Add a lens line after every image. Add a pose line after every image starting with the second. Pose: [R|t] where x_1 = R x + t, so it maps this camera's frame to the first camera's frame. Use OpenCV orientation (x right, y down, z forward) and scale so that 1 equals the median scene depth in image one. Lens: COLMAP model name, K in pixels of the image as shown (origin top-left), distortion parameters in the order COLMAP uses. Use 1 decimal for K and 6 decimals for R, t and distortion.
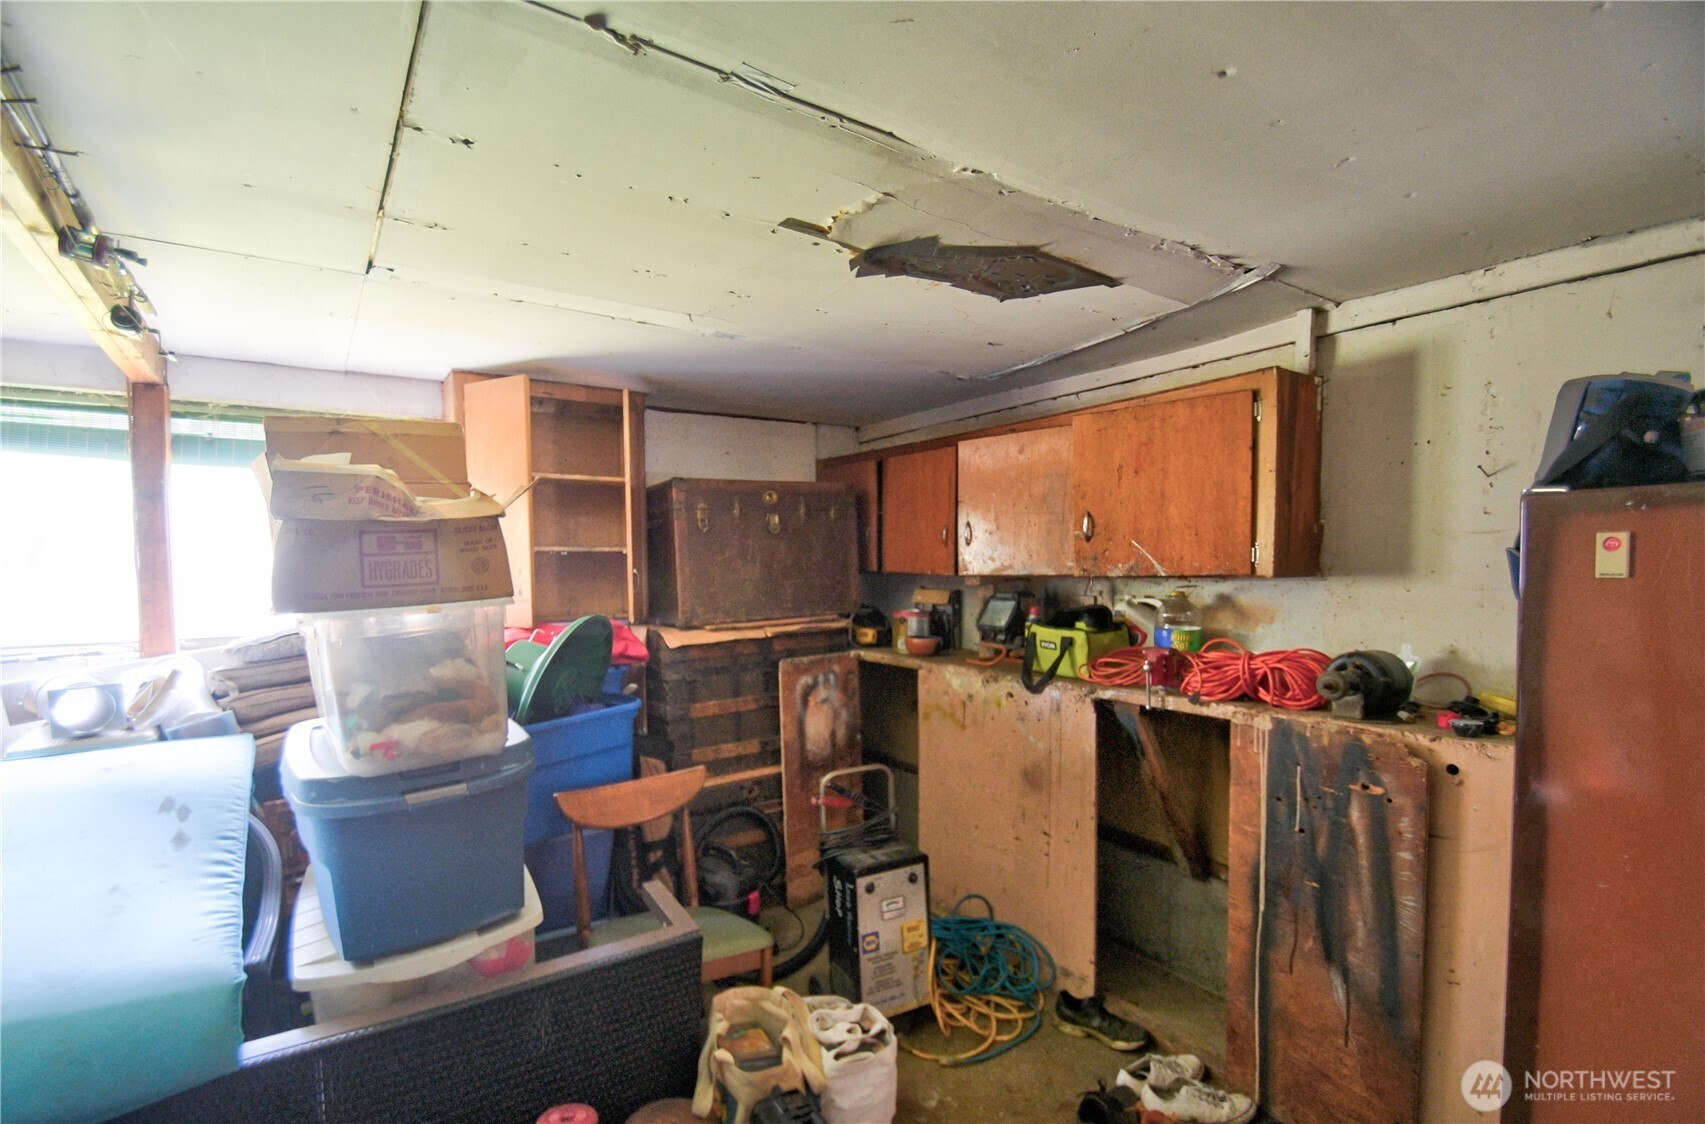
lens RADIAL K [[759.7, 0, 845.0], [0, 759.7, 596.6], [0, 0, 1]] dist [0.017907, -0.019584]
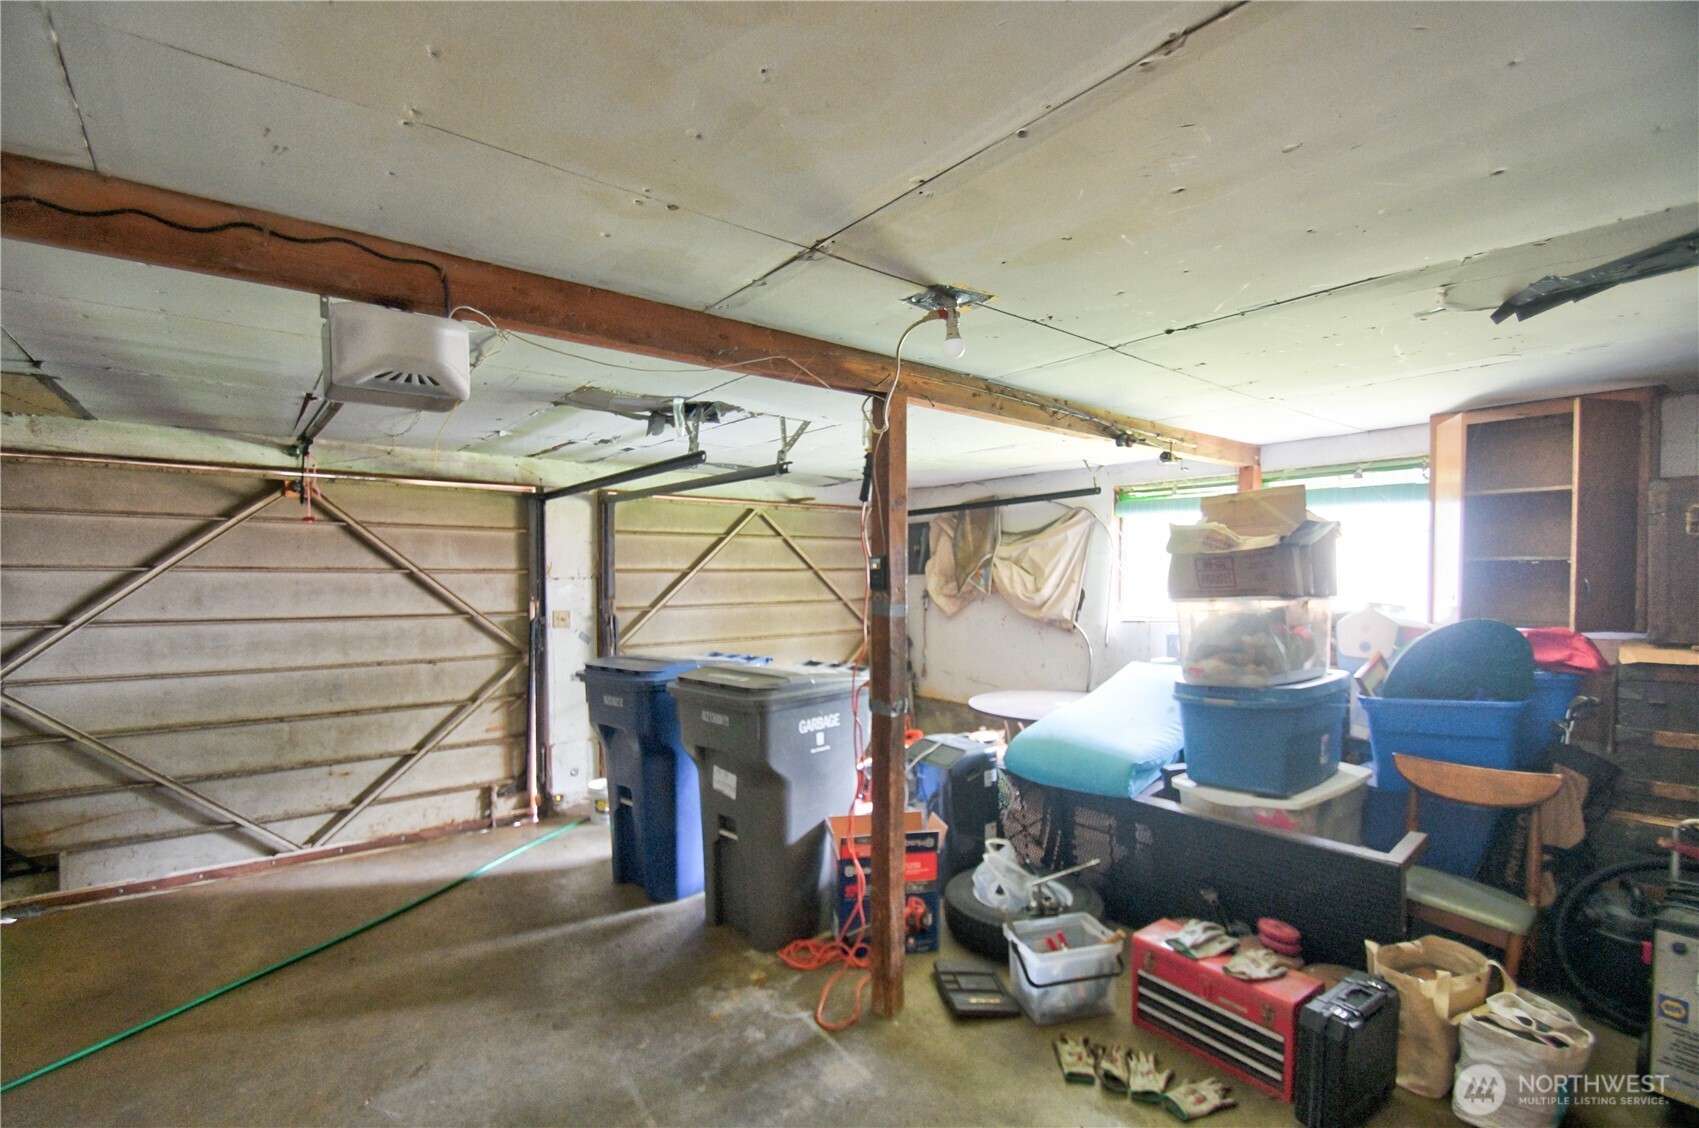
lens RADIAL K [[749.9, 0, 828.6], [0, 749.9, 600.6], [0, 0, 1]] dist [0.003431, -0.012389]
pose [[0.079251, 0.044504, -0.995861, 0.773521], [-0.036135, 0.998475, 0.041745, -0.016116], [0.996200, 0.032677, 0.080738, -0.055083]]
